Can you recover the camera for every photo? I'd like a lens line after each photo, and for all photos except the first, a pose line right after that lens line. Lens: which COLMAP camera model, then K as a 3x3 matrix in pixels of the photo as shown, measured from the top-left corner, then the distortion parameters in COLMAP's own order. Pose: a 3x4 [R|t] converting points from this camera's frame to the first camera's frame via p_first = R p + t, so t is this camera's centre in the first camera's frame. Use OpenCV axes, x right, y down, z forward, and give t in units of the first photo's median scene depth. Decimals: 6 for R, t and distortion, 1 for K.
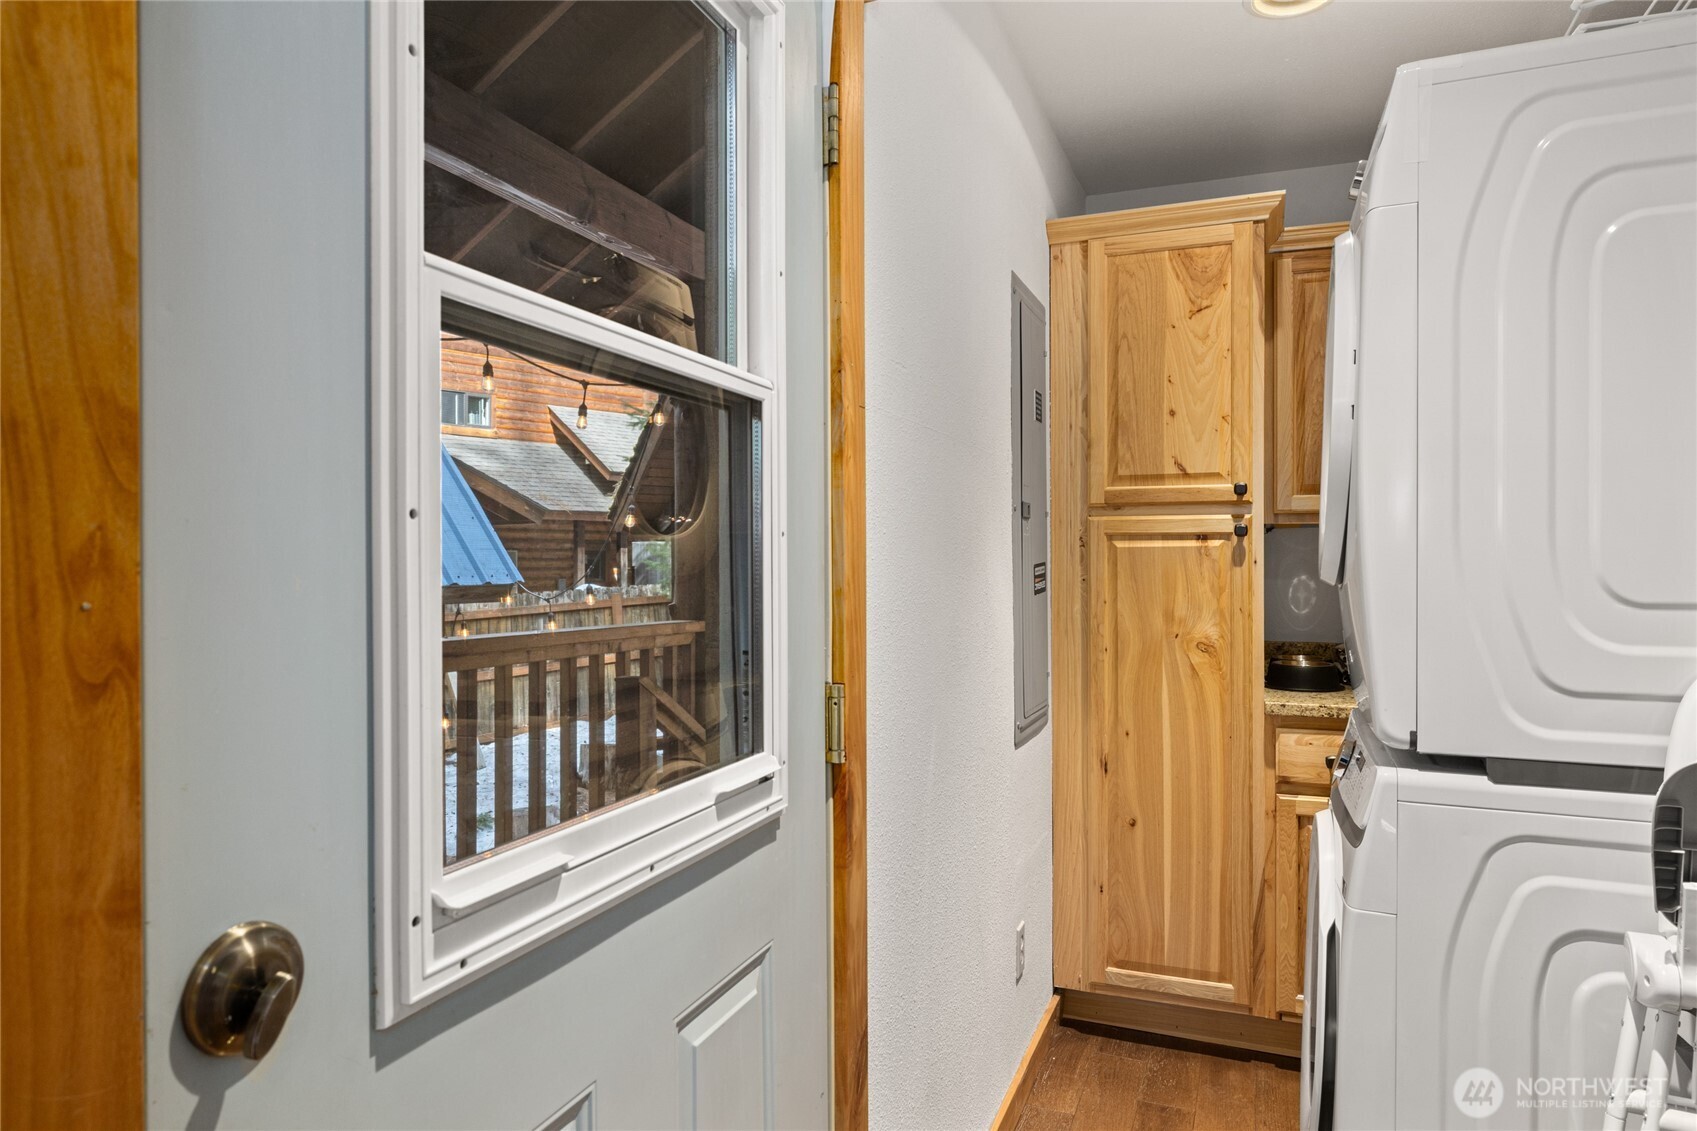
lens RADIAL K [[1022.1, 0, 847.1], [0, 1022.1, 564.9], [0, 0, 1]] dist [0.005561, 0.000468]
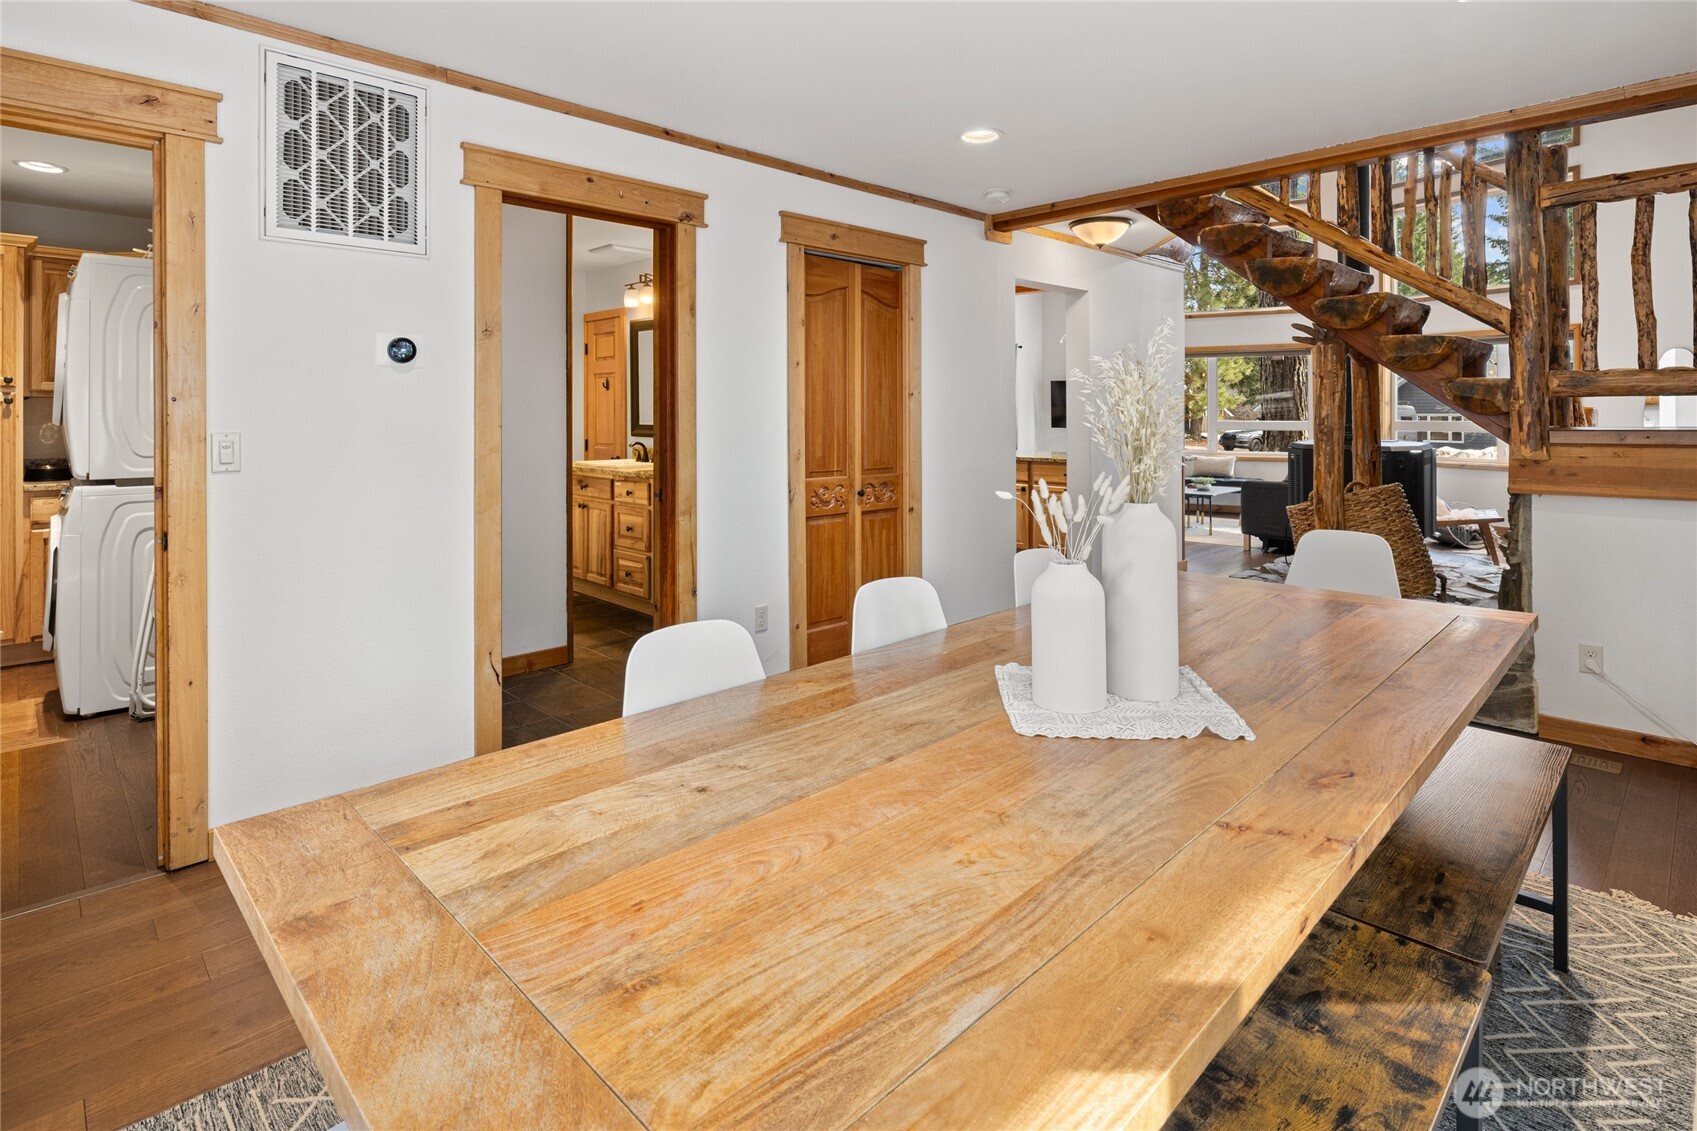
lens RADIAL K [[822.4, 0, 810.3], [0, 822.4, 412.9], [0, 0, 1]] dist [0.002325, -0.002133]
pose [[0.405136, 0.003069, 0.914251, -0.444600], [0.001745, 0.999990, -0.004131, 0.000100], [-0.914255, 0.003269, 0.405126, -1.070601]]
